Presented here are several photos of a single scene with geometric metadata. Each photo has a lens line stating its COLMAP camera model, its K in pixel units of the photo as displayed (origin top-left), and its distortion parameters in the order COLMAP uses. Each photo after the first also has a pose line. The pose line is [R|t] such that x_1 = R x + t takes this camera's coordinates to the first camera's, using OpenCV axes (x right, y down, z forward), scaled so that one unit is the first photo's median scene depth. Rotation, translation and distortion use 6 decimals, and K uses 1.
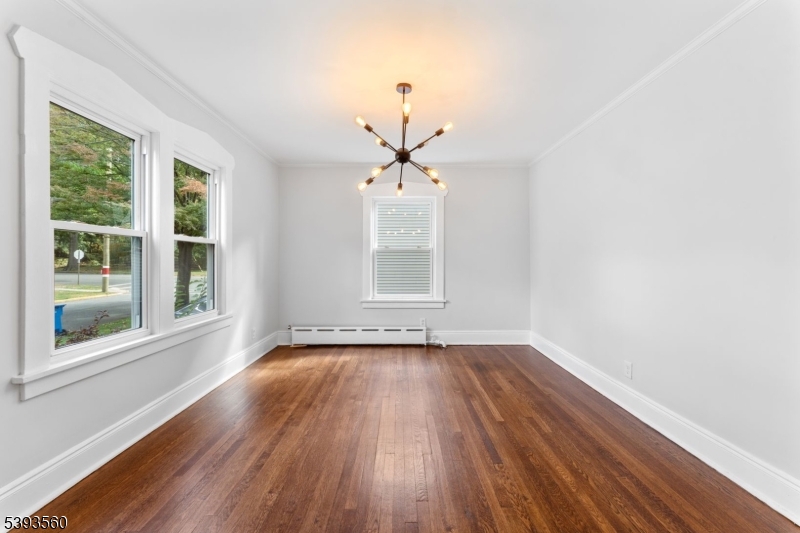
lens RADIAL K [[319.6, 0, 399.3], [0, 319.6, 261.2], [0, 0, 1]] dist [-0.000319, 0.000101]
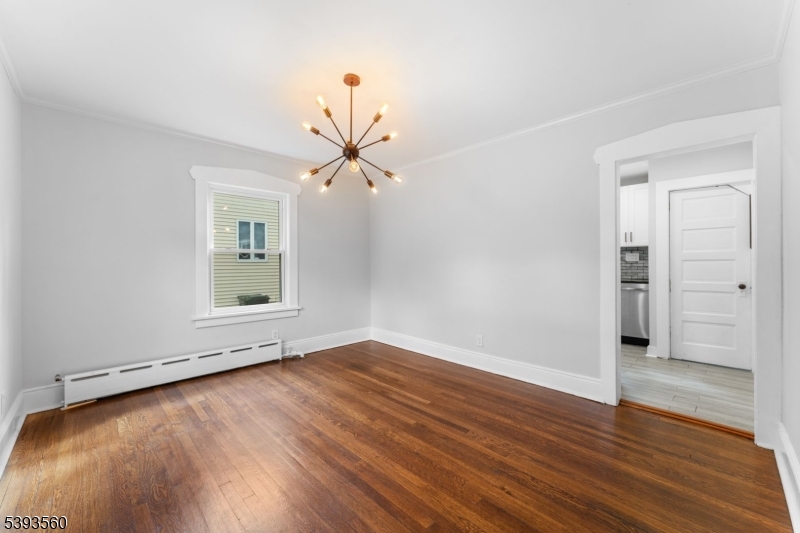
lens RADIAL K [[319.6, 0, 403.4], [0, 319.6, 266.4], [0, 0, 1]] dist [-0.000319, 0.000101]
pose [[0.716863, -0.008902, 0.697157, -0.340911], [0.004842, 0.999958, 0.007789, -0.002839], [-0.697197, -0.002207, 0.716876, 0.145341]]
